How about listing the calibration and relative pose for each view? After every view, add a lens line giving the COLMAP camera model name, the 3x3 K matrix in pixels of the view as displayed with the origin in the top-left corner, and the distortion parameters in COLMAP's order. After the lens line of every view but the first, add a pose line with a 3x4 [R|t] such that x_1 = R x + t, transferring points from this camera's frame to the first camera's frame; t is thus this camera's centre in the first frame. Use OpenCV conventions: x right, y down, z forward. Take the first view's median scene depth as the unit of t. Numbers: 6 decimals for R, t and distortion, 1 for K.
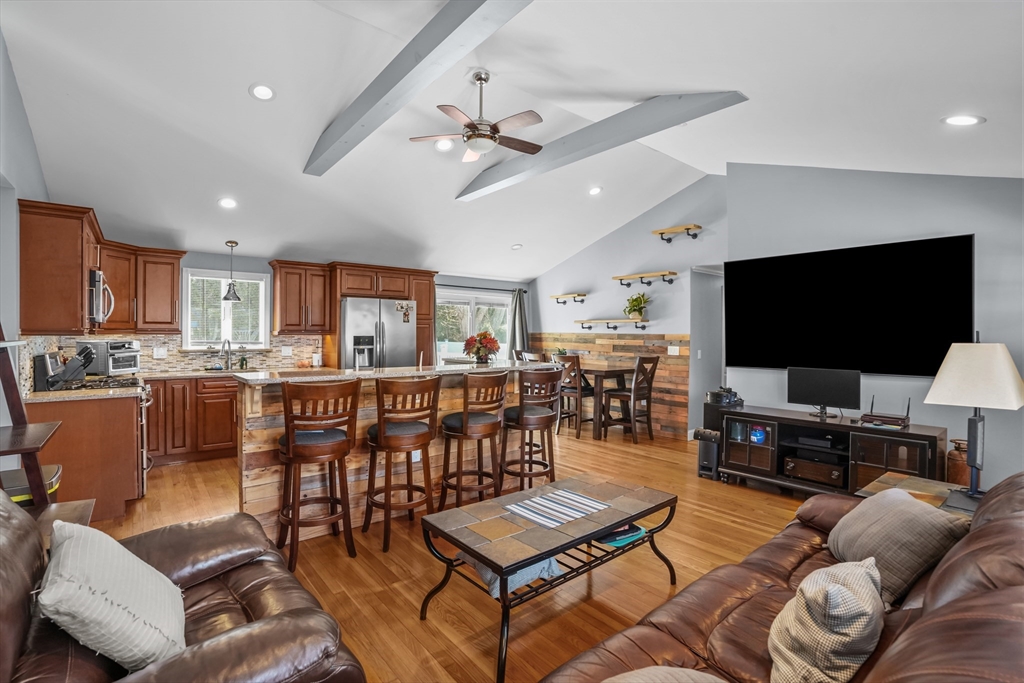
lens RADIAL K [[470.6, 0, 510.1], [0, 470.6, 337.5], [0, 0, 1]] dist [-0.073007, 0.026784]
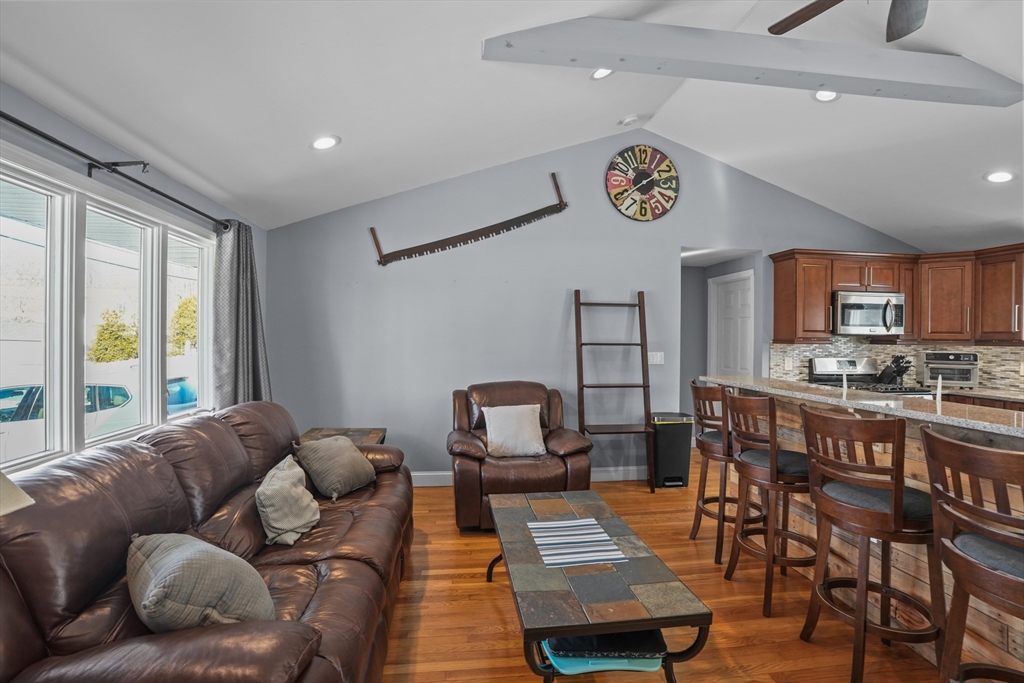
lens RADIAL K [[470.6, 0, 510.1], [0, 470.6, 337.5], [0, 0, 1]] dist [-0.073007, 0.026784]
pose [[-0.537261, -0.007737, -0.843380, 0.374027], [-0.021089, 0.999769, 0.004263, -0.006252], [0.843152, 0.020077, -0.537300, 0.564623]]
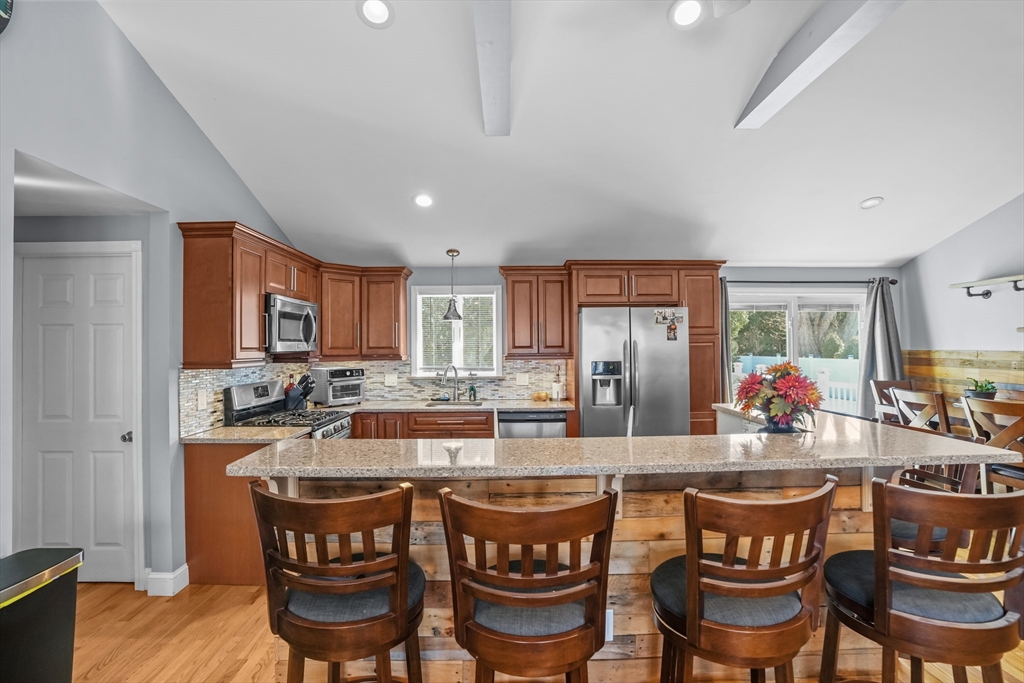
lens RADIAL K [[470.6, 0, 510.1], [0, 470.6, 337.5], [0, 0, 1]] dist [-0.073007, 0.026784]
pose [[0.779791, -0.025459, -0.625522, 0.014201], [0.008147, 0.999501, -0.030524, -0.018616], [0.625986, 0.018707, 0.779610, 0.355214]]
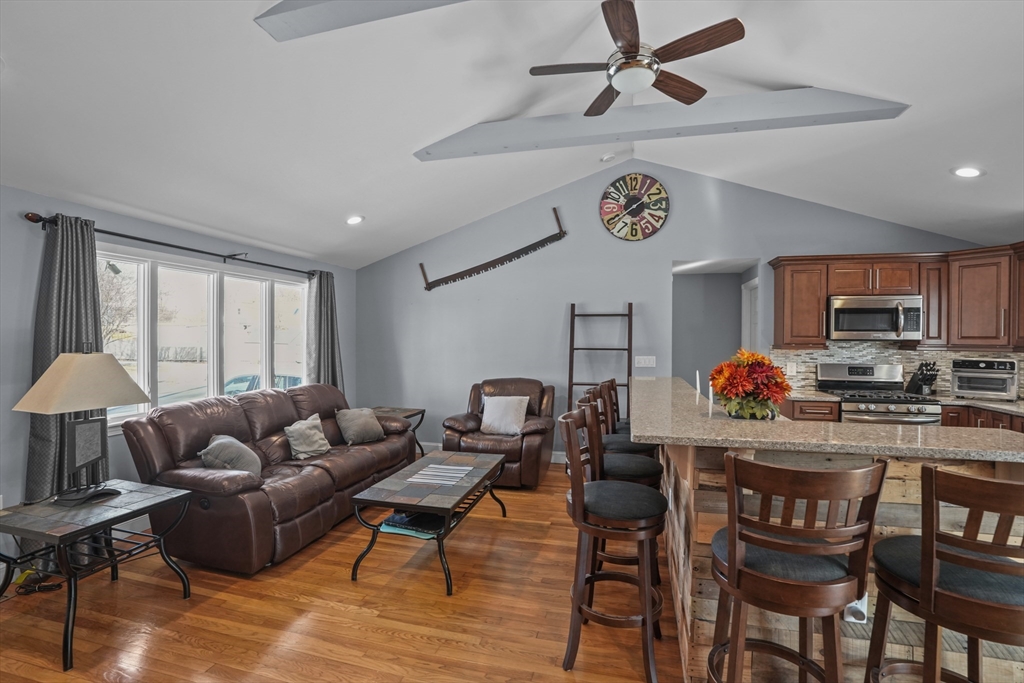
lens RADIAL K [[478.1, 0, 512.0], [0, 478.1, 341.5], [0, 0, 1]] dist [-0.076789, 0.027794]
pose [[-0.813041, -0.003687, -0.582194, 0.310603], [-0.014773, 0.999789, 0.014300, -0.020496], [0.582019, 0.020227, -0.812924, 0.933523]]
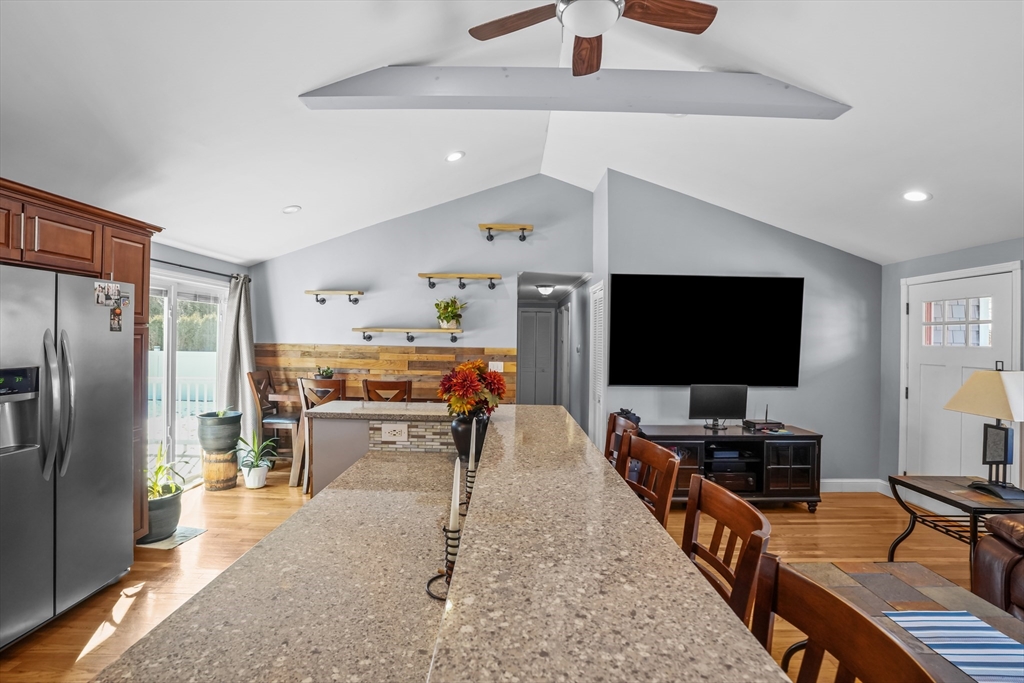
lens RADIAL K [[470.6, 0, 510.1], [0, 470.6, 337.5], [0, 0, 1]] dist [-0.073007, 0.026784]
pose [[0.636148, 0.001144, 0.771566, -0.327798], [-0.003251, 0.999994, 0.001198, -0.029311], [-0.771560, -0.003271, 0.636148, 0.463661]]
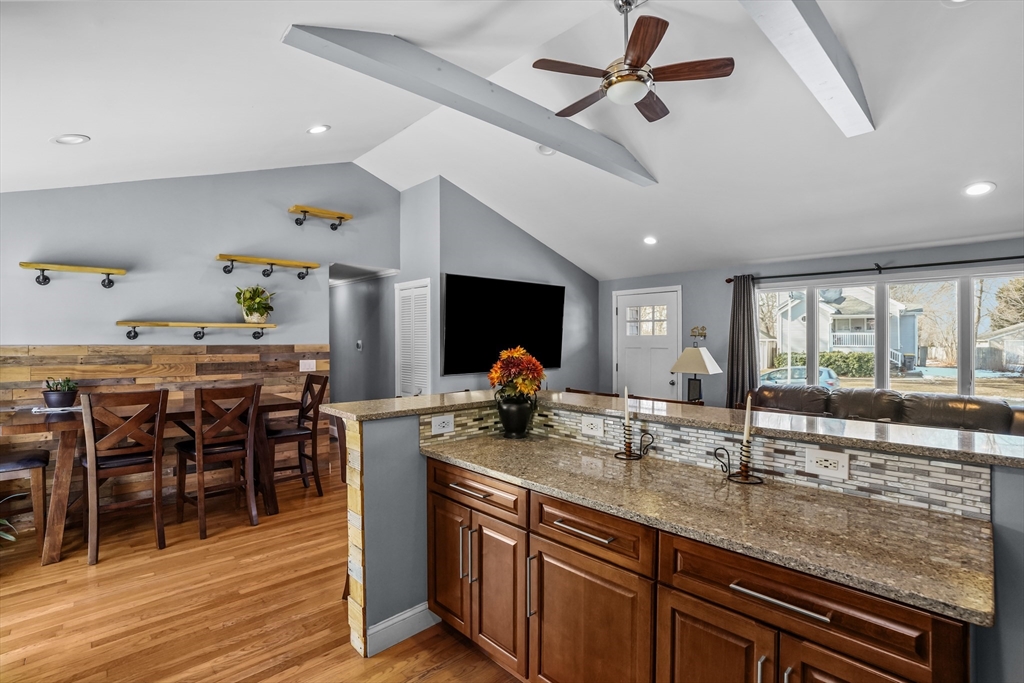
lens RADIAL K [[470.6, 0, 510.1], [0, 470.6, 337.5], [0, 0, 1]] dist [-0.073007, 0.026784]
pose [[-0.064869, -0.004723, 0.997883, -0.482125], [0.008449, 0.999950, 0.005282, -0.021437], [-0.997858, 0.008774, -0.064826, 0.771848]]
